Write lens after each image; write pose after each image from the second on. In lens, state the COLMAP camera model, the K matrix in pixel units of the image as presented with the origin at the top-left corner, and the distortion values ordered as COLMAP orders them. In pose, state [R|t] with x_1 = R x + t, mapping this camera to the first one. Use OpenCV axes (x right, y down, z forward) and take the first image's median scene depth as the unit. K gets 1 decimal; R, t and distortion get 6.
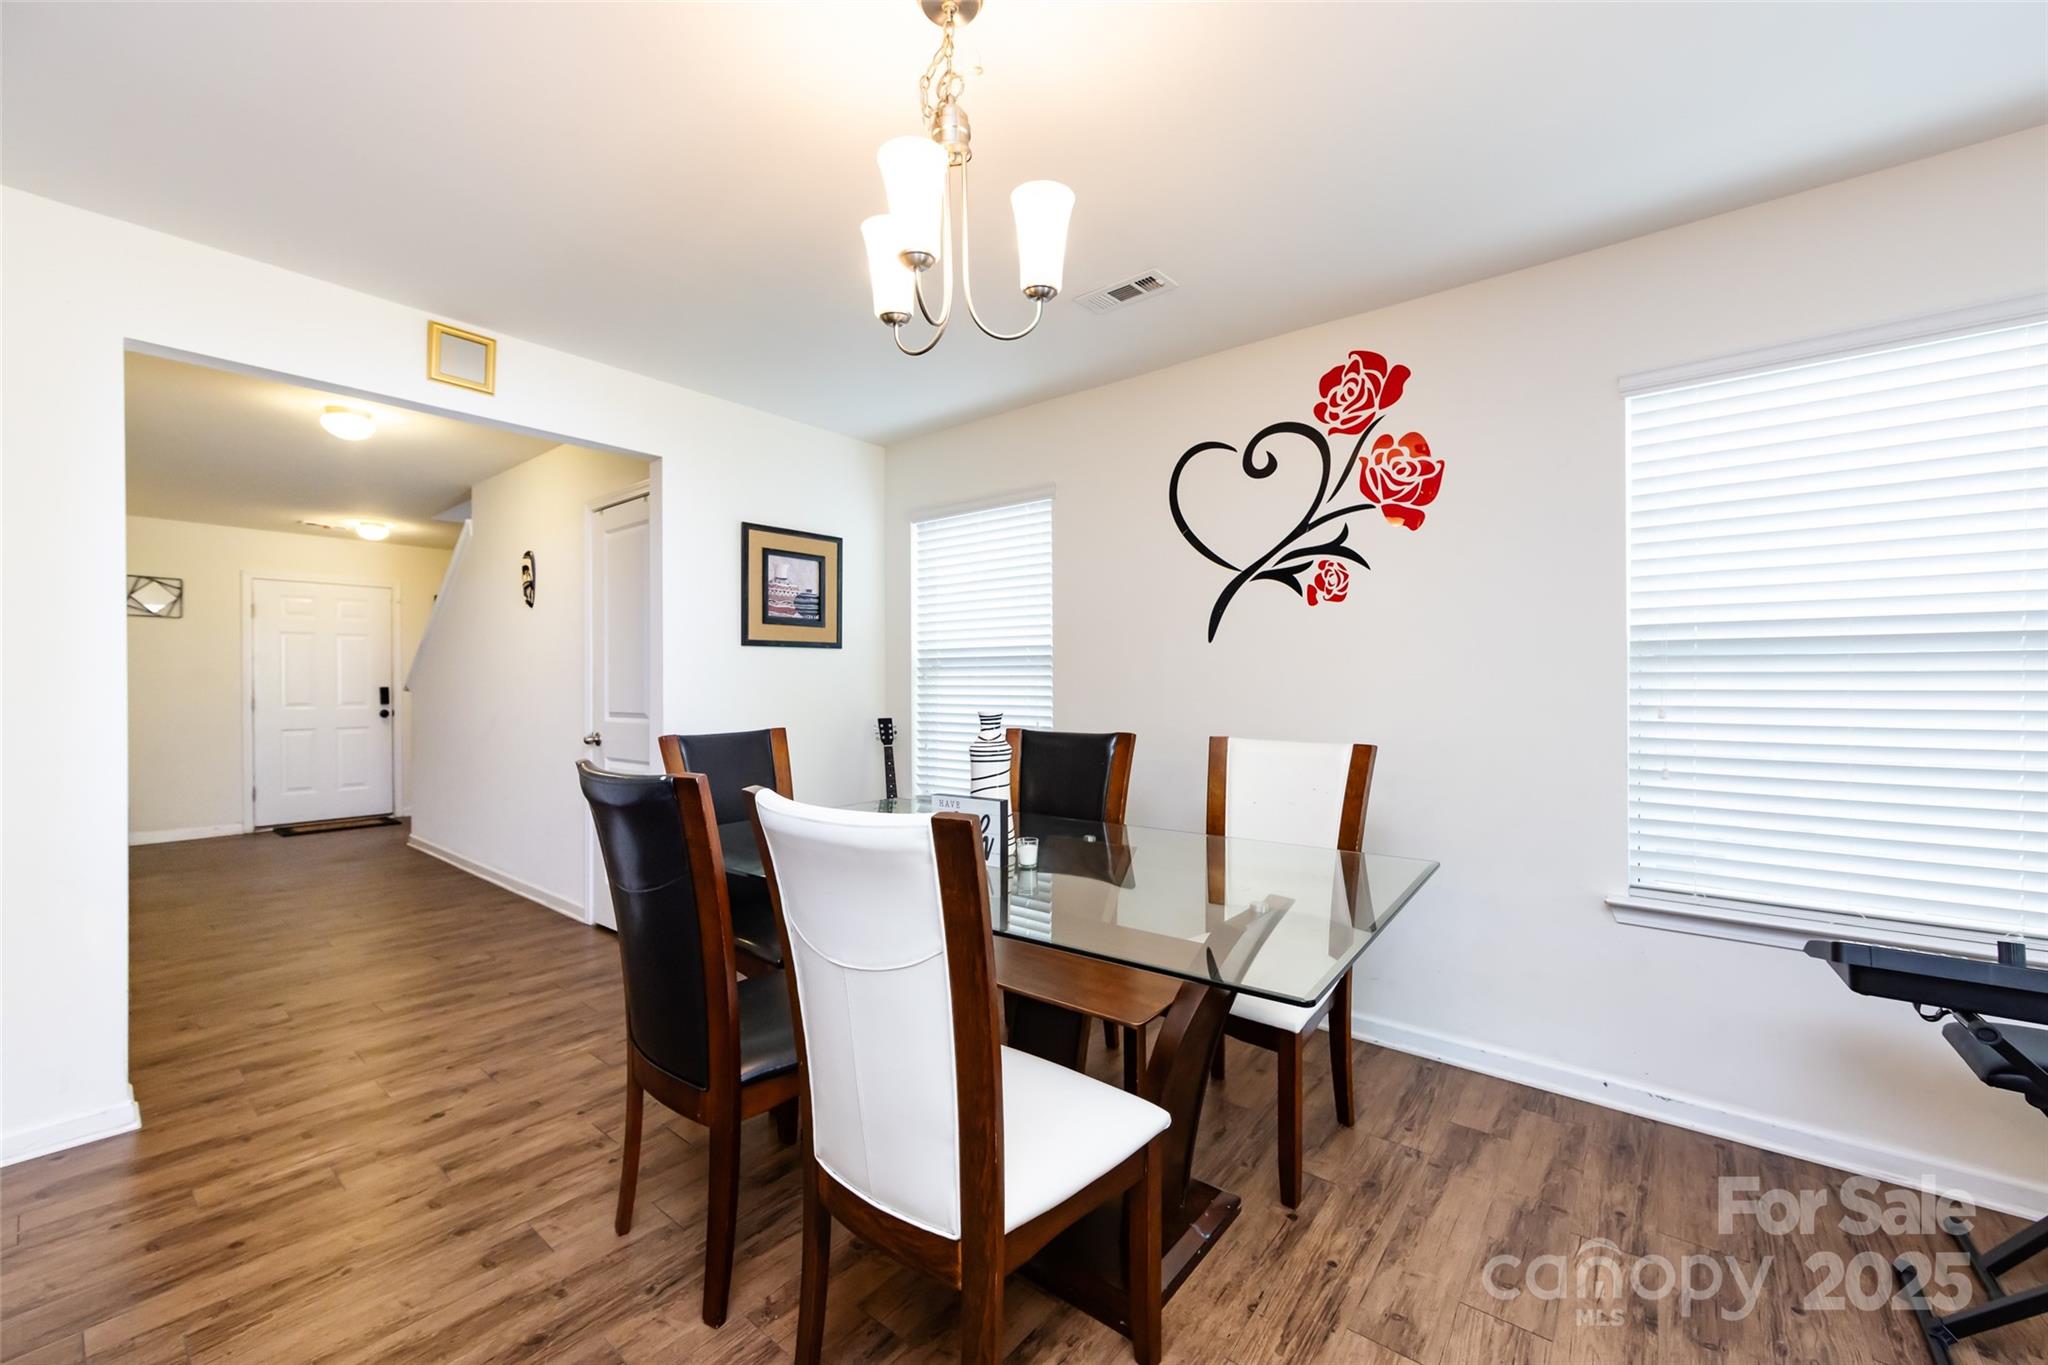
lens RADIAL K [[803.1, 0, 1021.2], [0, 803.1, 687.2], [0, 0, 1]] dist [-0.002006, -0.000007]
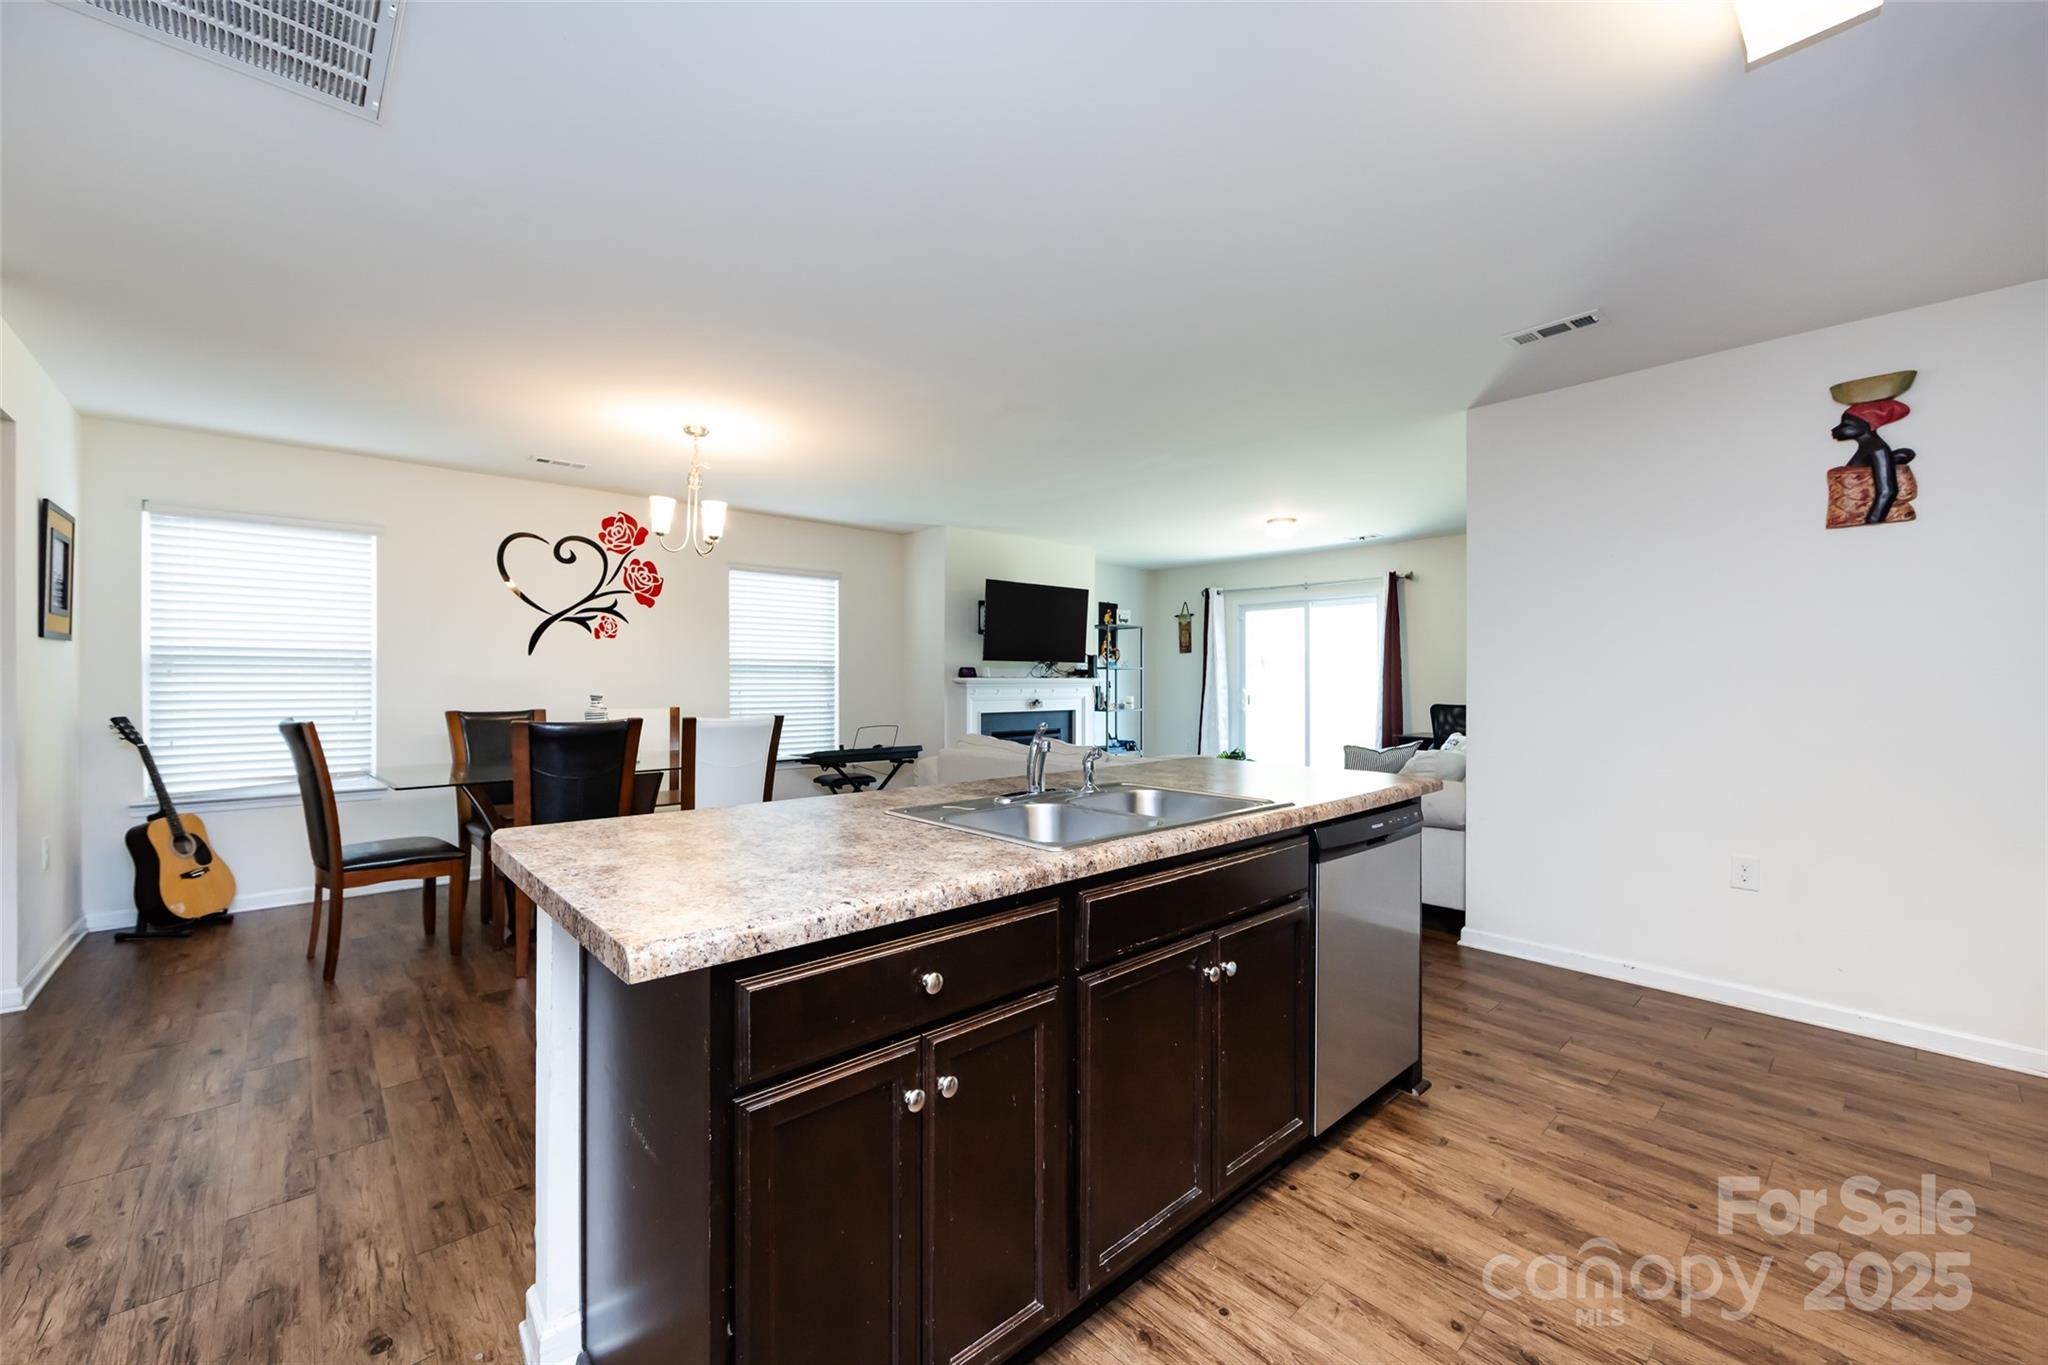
lens RADIAL K [[807.3, 0, 1020.1], [0, 807.3, 677.3], [0, 0, 1]] dist [-0.002461, -0.000235]
pose [[0.154233, 0.005566, 0.988019, -1.374140], [0.005053, 0.999967, -0.006422, 0.004898], [-0.988022, 0.005983, 0.154200, -0.269759]]
